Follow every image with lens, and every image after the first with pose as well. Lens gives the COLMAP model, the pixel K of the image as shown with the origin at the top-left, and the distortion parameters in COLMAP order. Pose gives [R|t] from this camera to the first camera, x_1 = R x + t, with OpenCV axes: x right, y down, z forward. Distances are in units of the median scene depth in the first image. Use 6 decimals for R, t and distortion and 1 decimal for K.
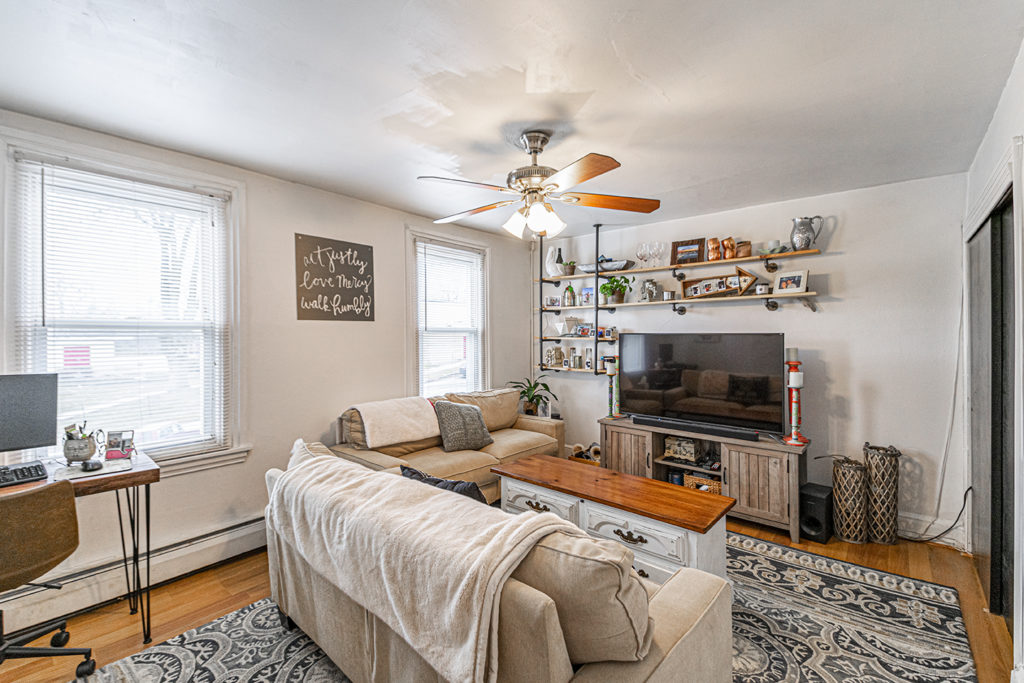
lens RADIAL K [[454.2, 0, 519.3], [0, 454.2, 331.3], [0, 0, 1]] dist [0.033661, -0.002236]
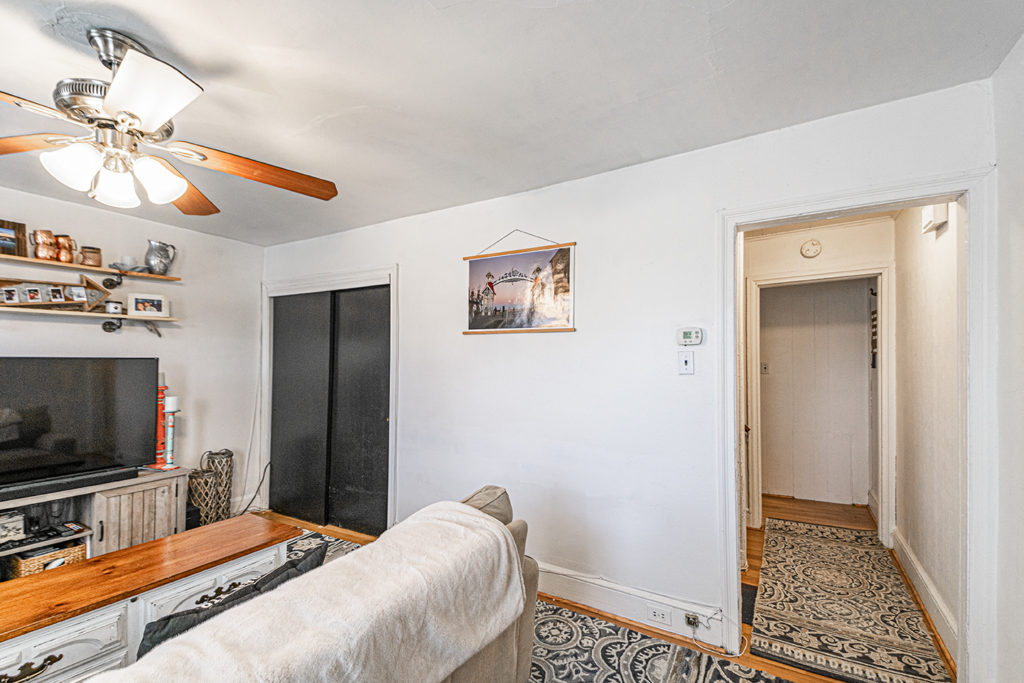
lens RADIAL K [[454.2, 0, 508.7], [0, 454.2, 355.5], [0, 0, 1]] dist [0.033661, -0.002236]
pose [[-0.140879, 0.007583, 0.989998, -0.477344], [-0.014498, 0.999848, -0.009722, -0.002416], [-0.989921, -0.015723, -0.140747, 0.390401]]
